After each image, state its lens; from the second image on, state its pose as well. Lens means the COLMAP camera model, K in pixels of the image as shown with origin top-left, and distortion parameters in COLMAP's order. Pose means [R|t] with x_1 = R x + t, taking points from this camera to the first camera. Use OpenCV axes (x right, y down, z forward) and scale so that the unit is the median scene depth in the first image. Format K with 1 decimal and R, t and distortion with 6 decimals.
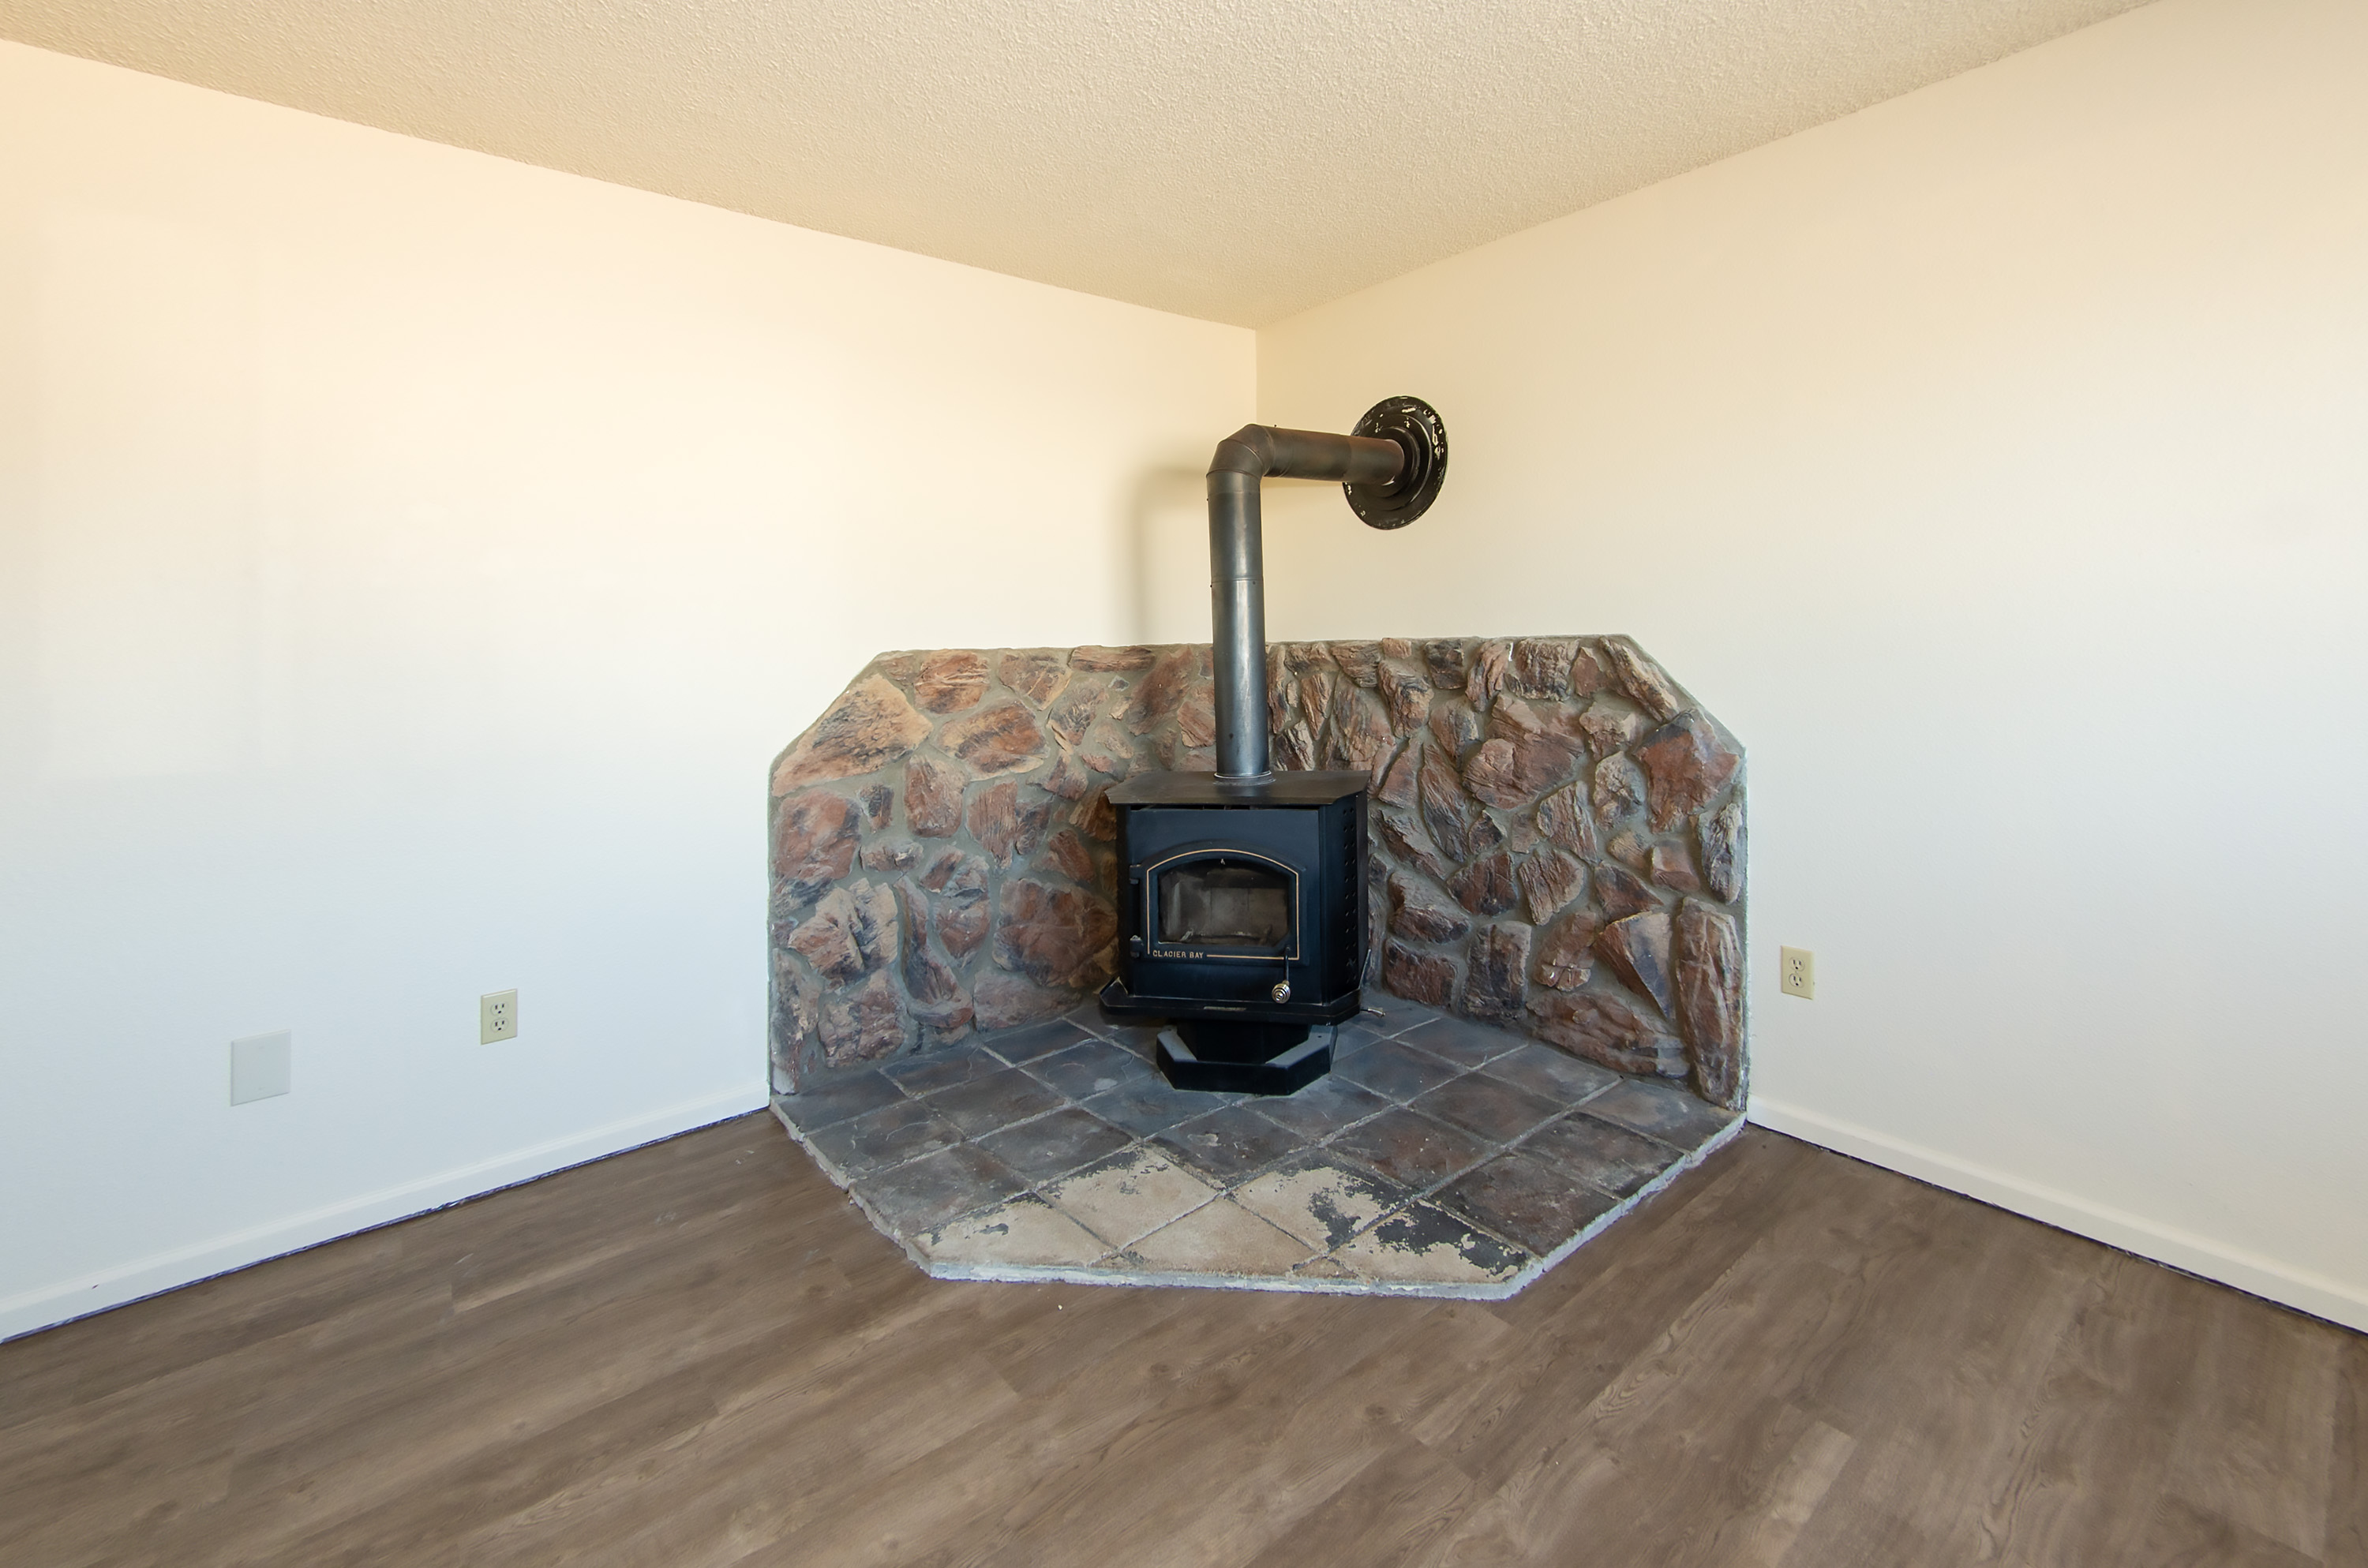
lens RADIAL K [[1011.6, 0, 1159.2], [0, 1011.6, 683.8], [0, 0, 1]] dist [0.013137, 0.000046]
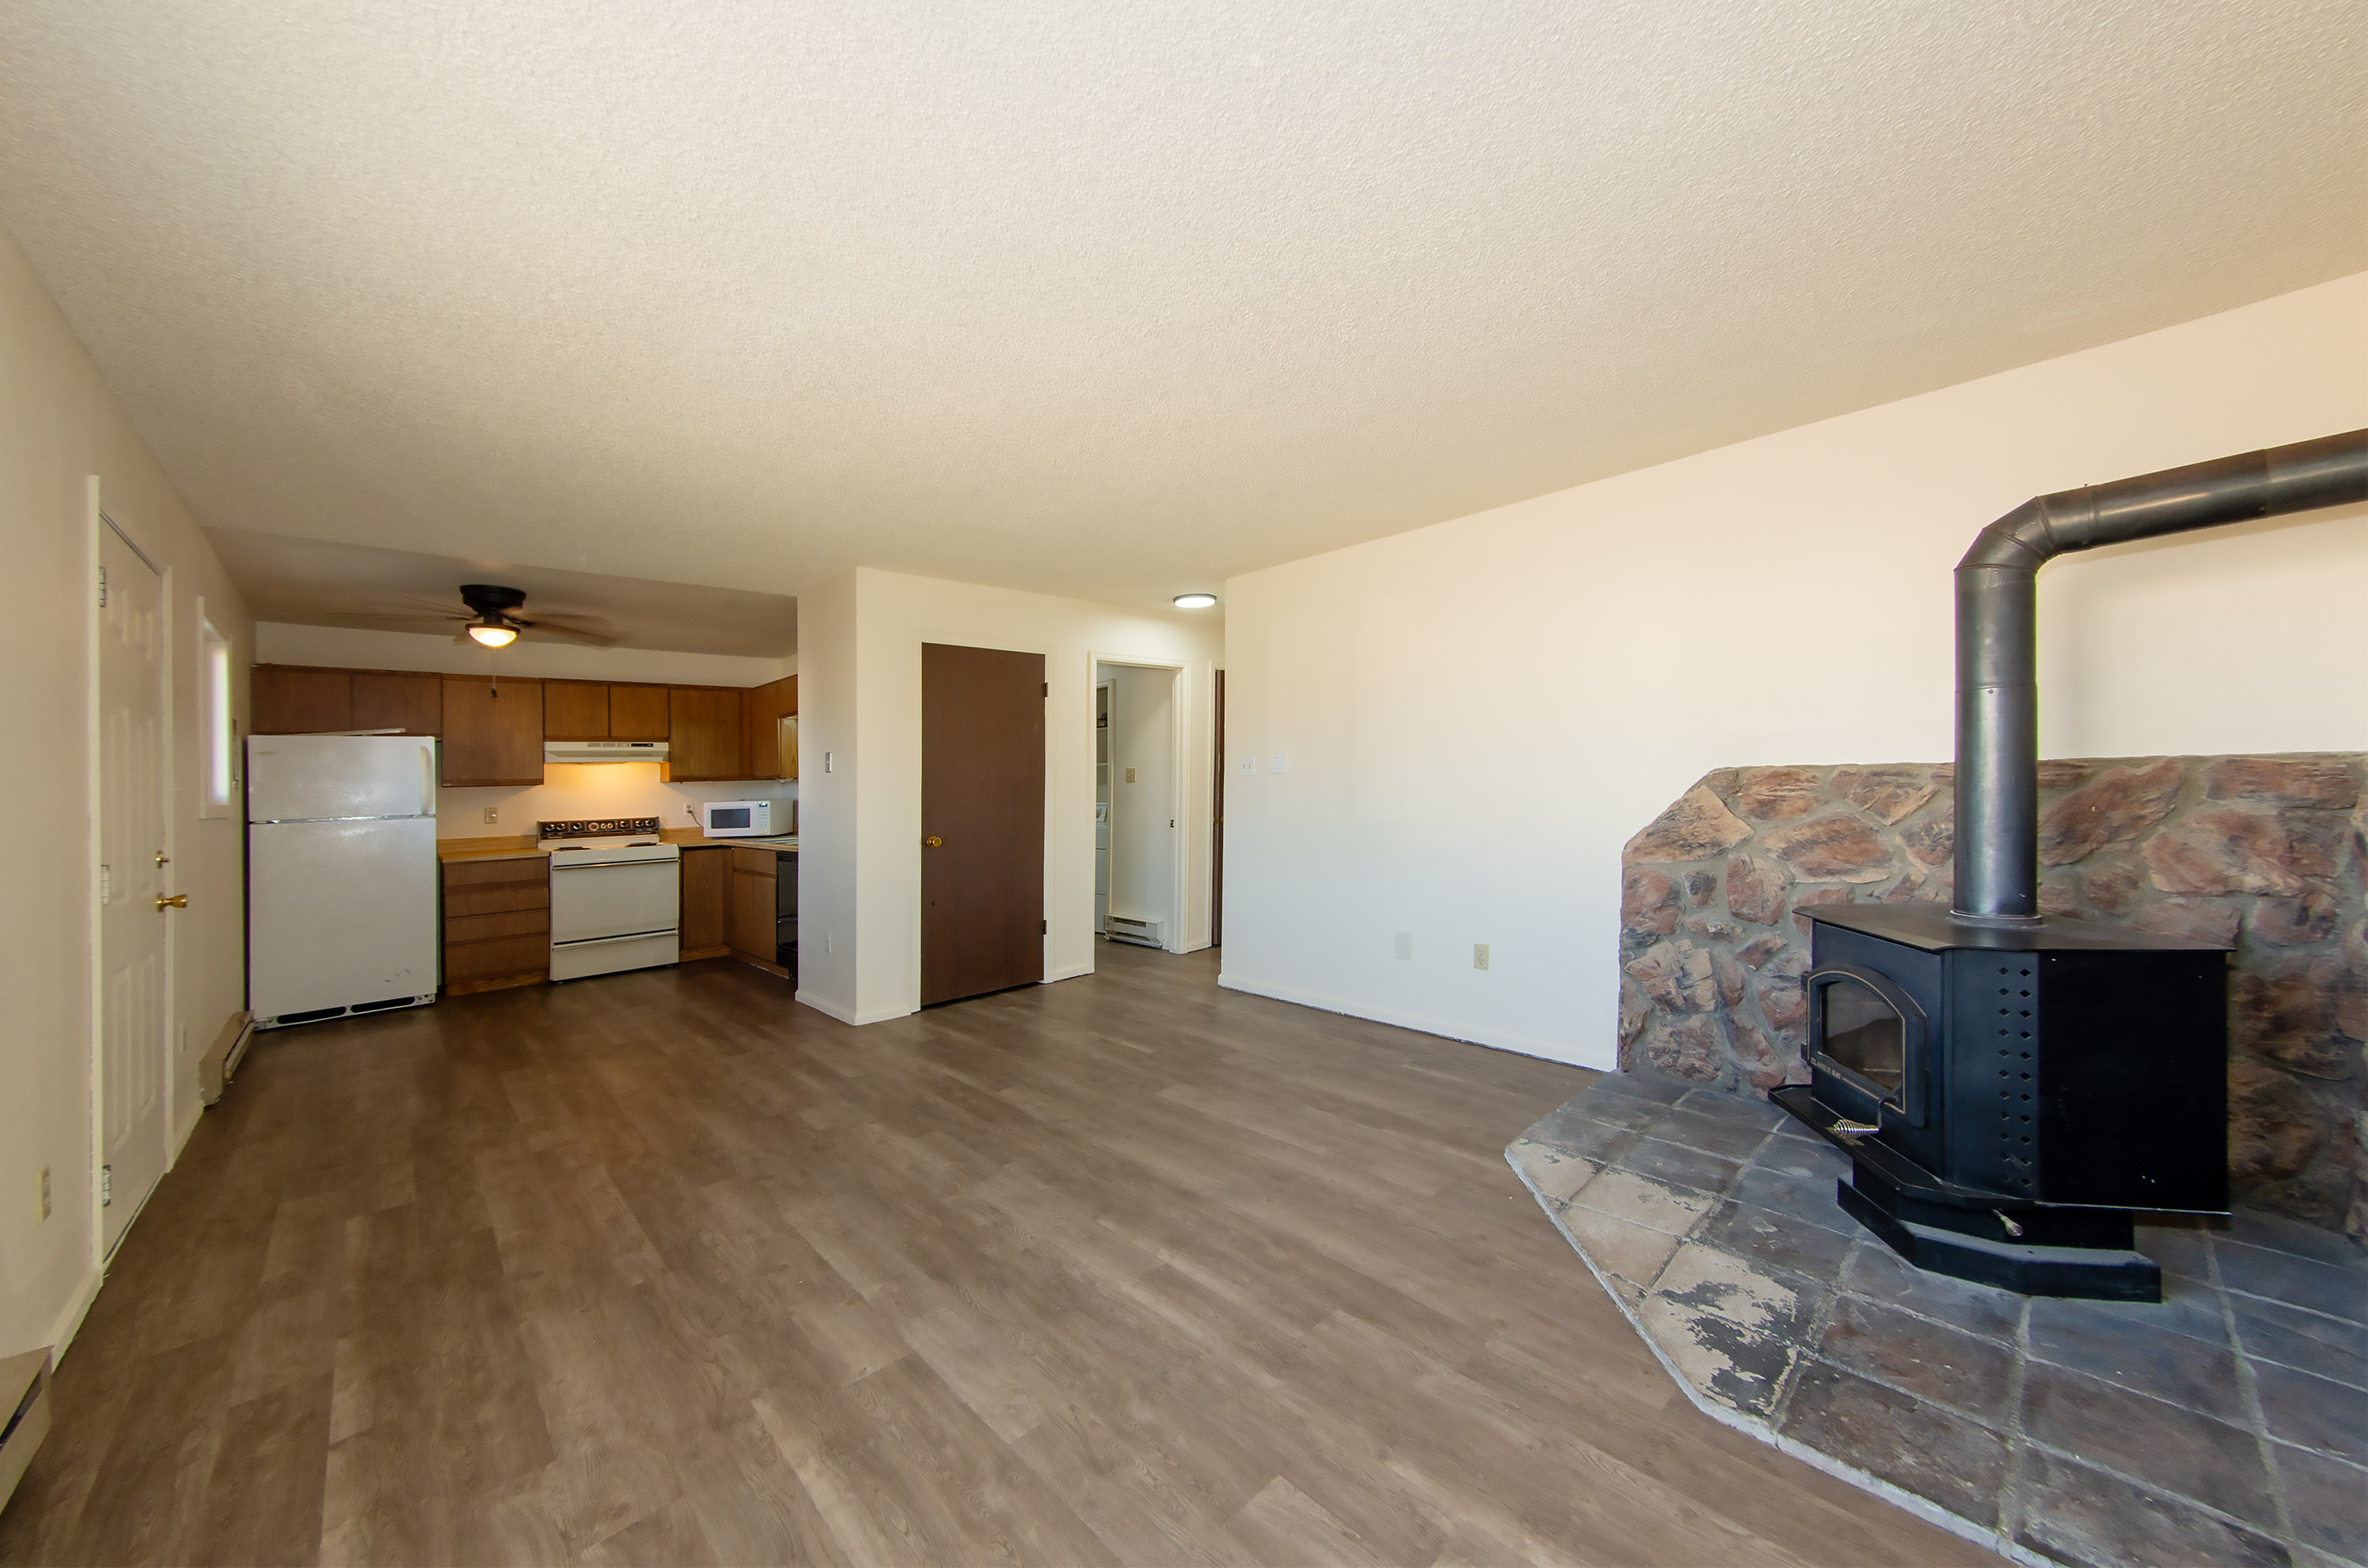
lens RADIAL K [[824.2, 0, 1184.0], [0, 824.2, 784.0], [0, 0, 1]] dist [0.022567, 0.000043]
pose [[0.077526, 0.028205, -0.996591, 0.751997], [-0.010872, 0.999564, 0.027443, -0.034458], [0.996931, 0.008708, 0.077799, 0.266024]]
